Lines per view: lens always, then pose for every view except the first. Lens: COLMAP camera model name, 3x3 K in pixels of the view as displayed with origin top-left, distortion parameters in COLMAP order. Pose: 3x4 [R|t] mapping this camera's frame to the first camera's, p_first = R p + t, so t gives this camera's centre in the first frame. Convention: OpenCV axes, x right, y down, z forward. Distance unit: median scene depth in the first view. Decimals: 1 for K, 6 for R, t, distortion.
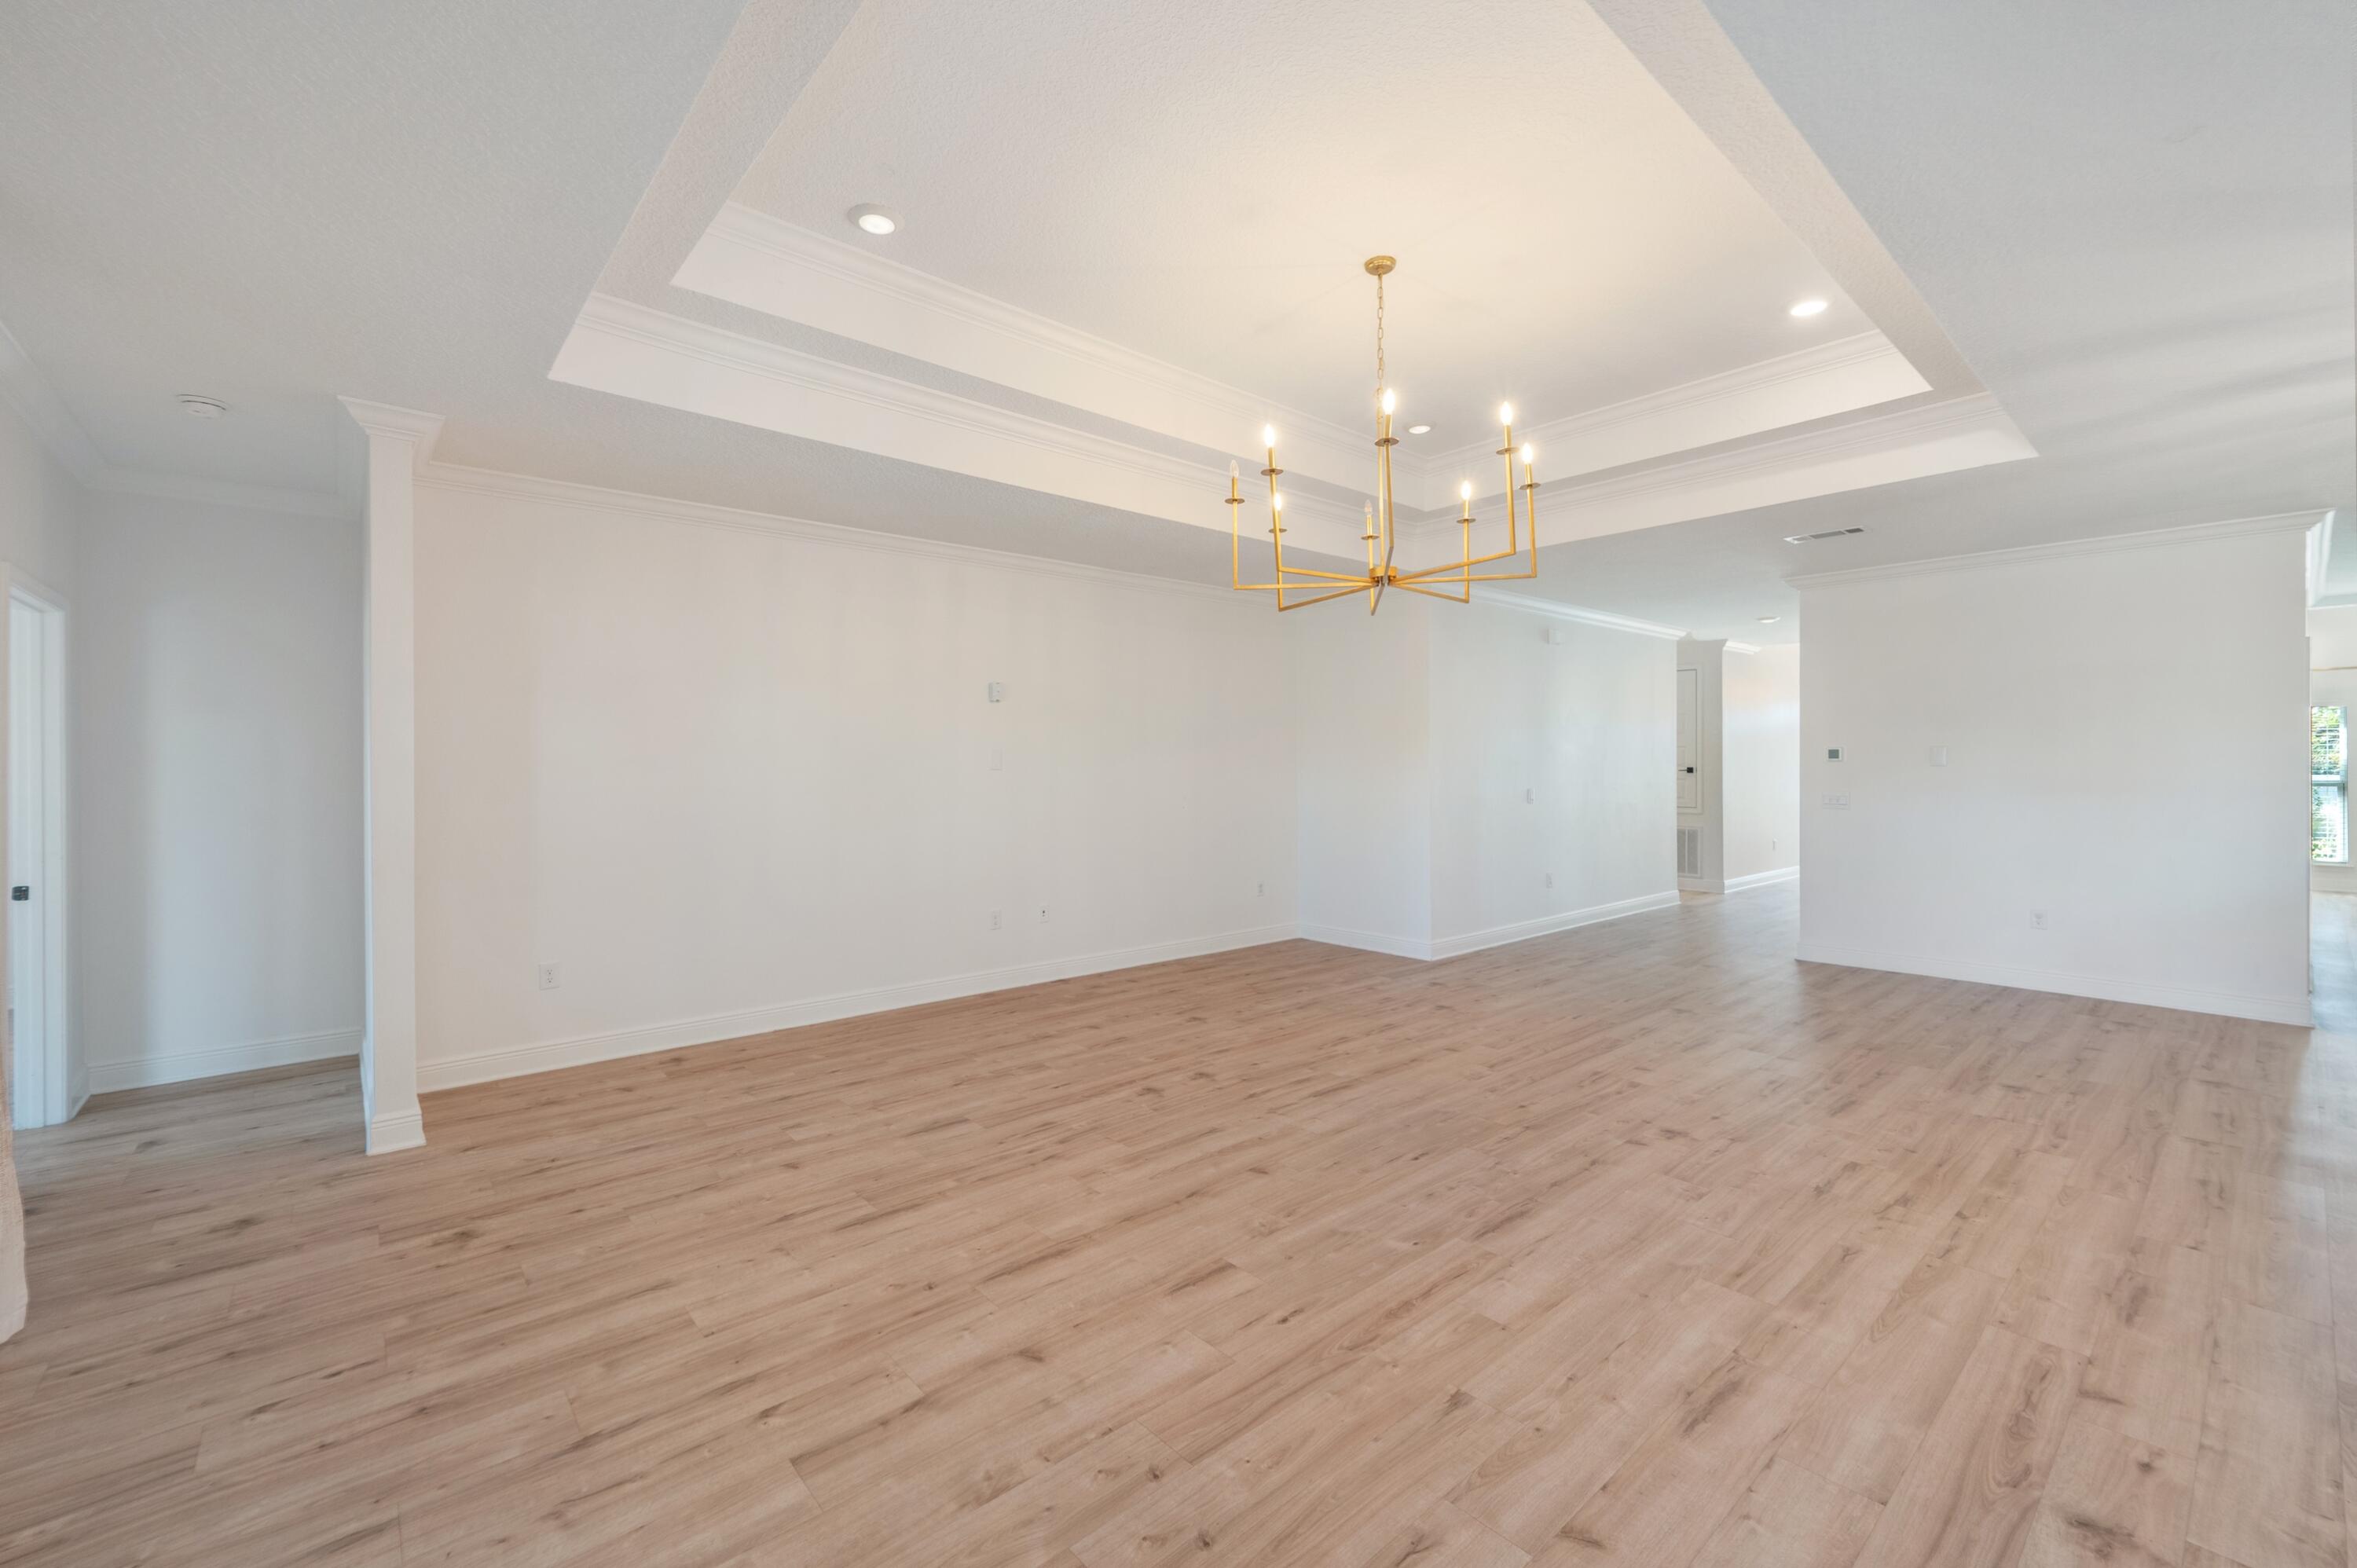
lens RADIAL K [[977.1, 0, 1170.9], [0, 977.1, 774.1], [0, 0, 1]] dist [-0.002761, -0.000844]
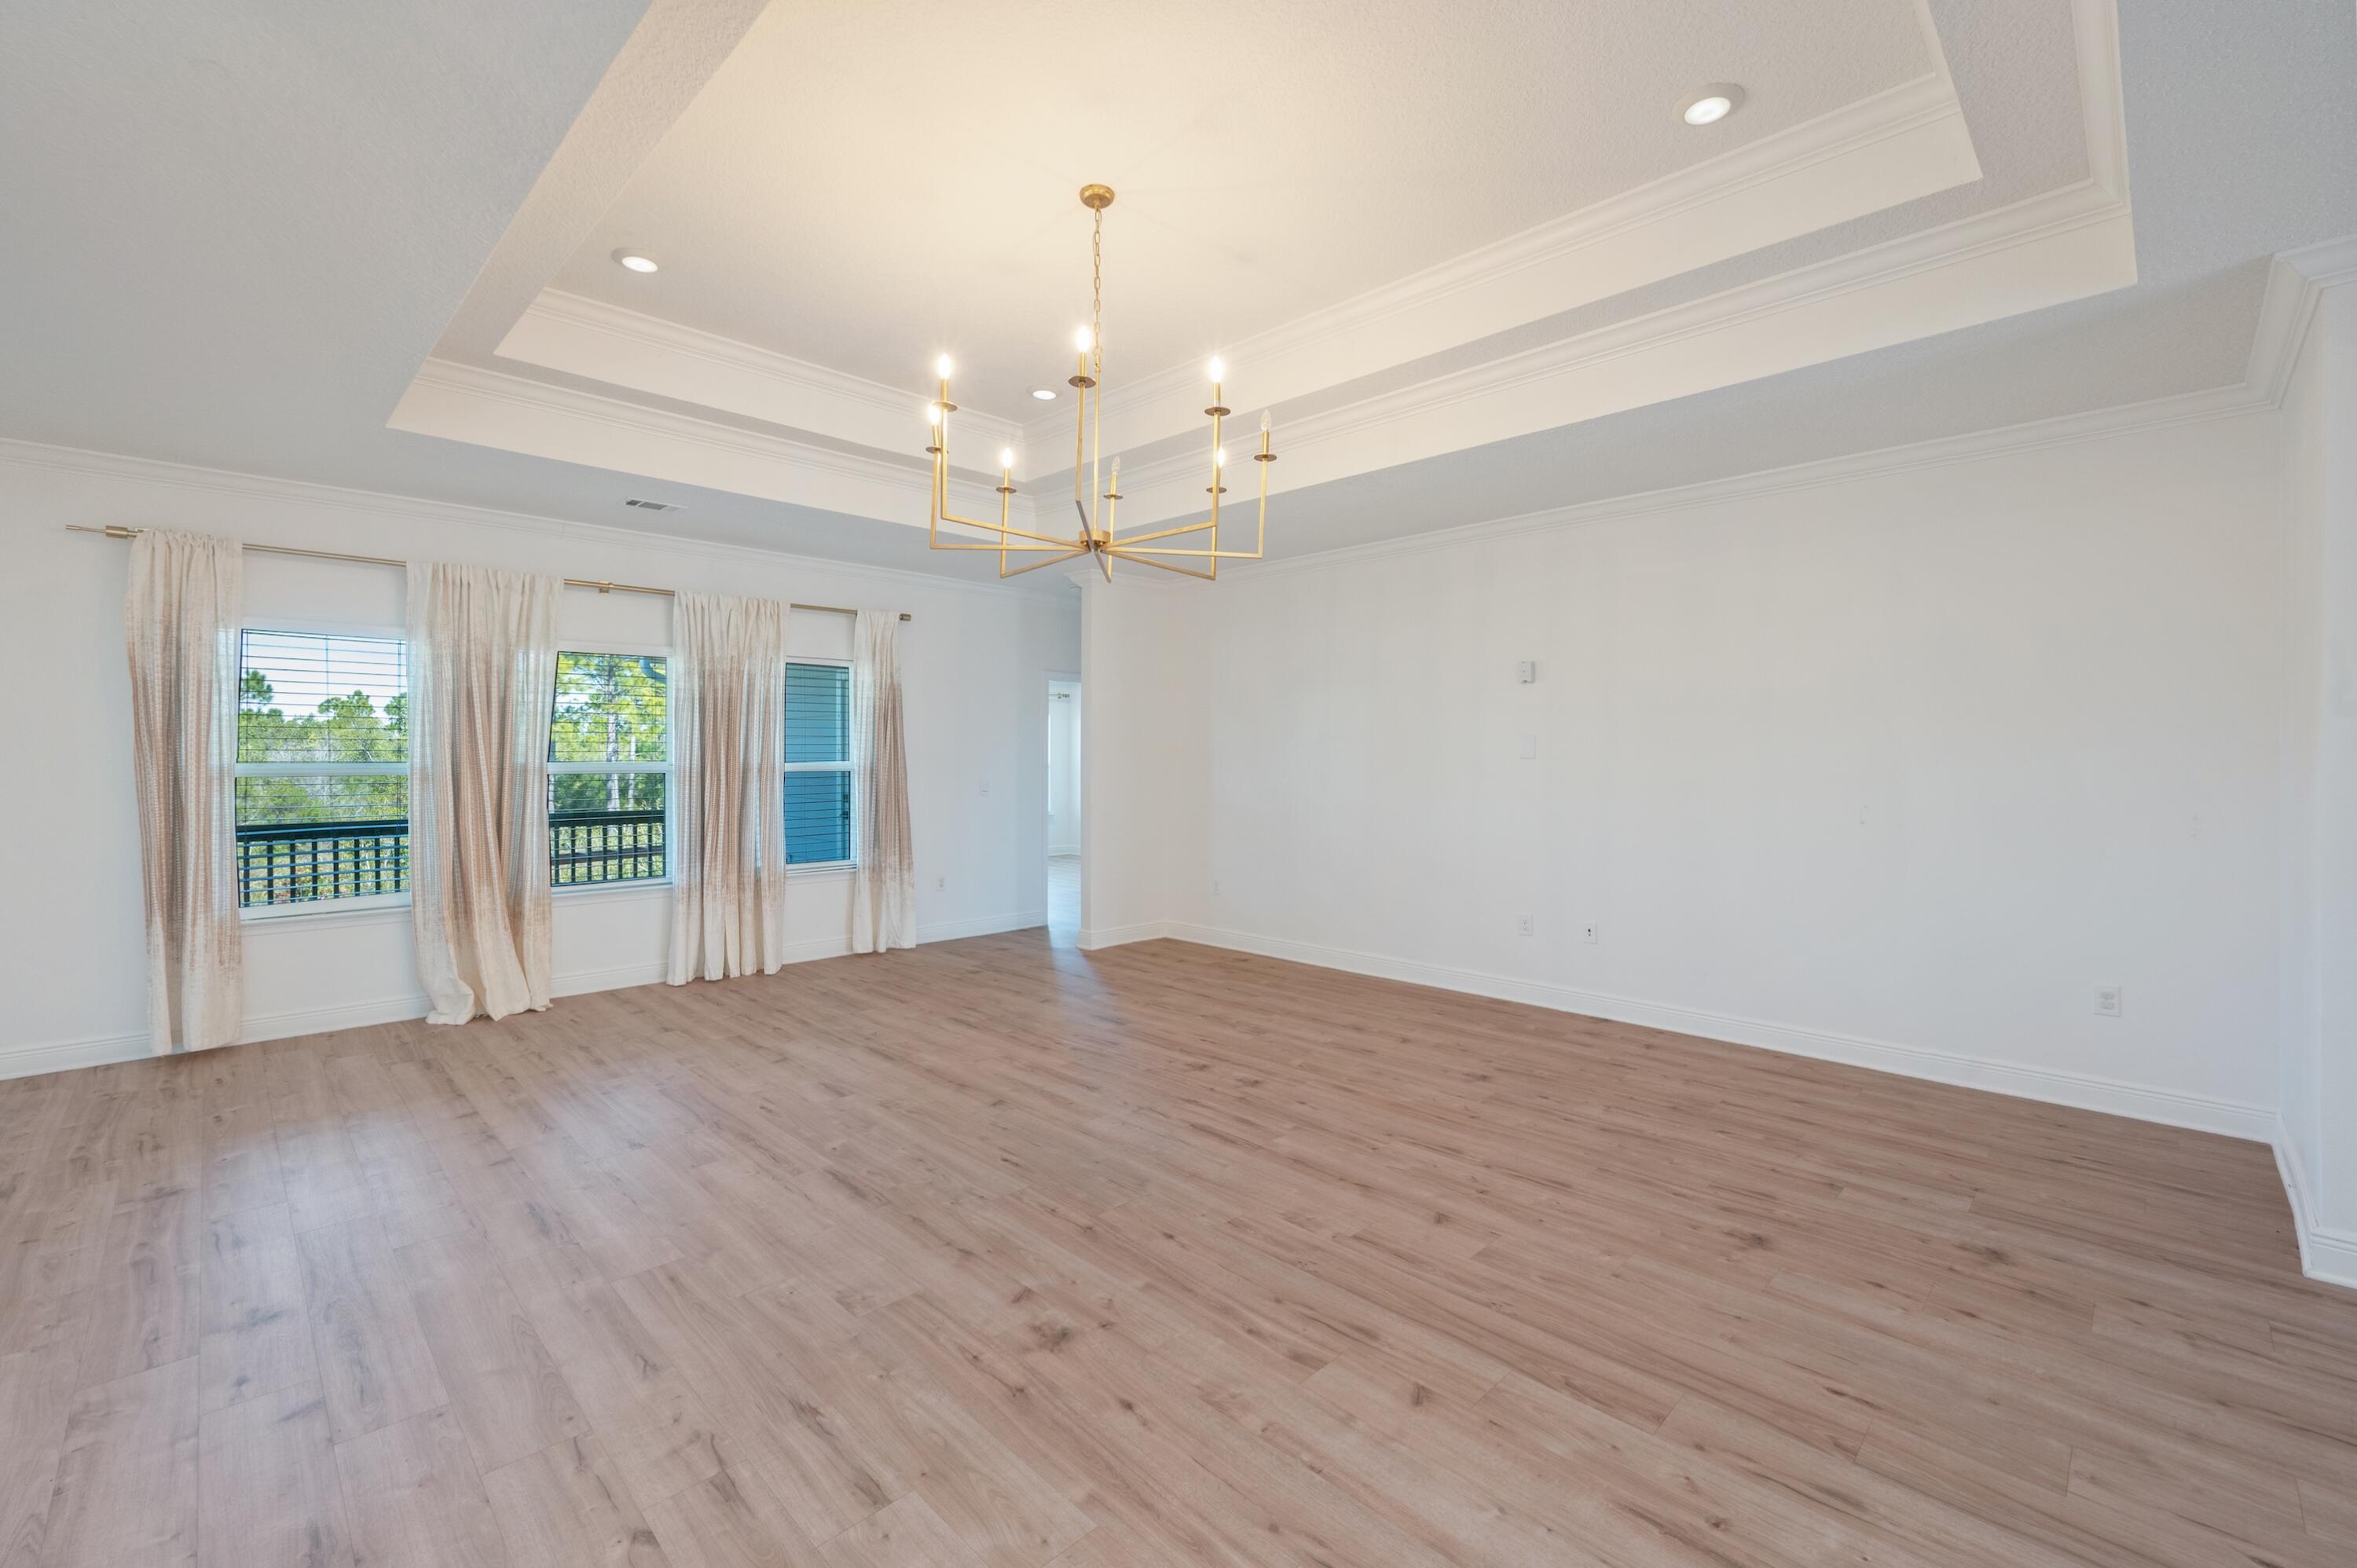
lens RADIAL K [[977.1, 0, 1169.5], [0, 977.1, 750.6], [0, 0, 1]] dist [-0.002761, -0.000844]
pose [[0.067749, -0.003092, -0.997698, 1.180591], [-0.009922, 0.999944, -0.003773, -0.000622], [0.997653, 0.010155, 0.067715, 1.067596]]
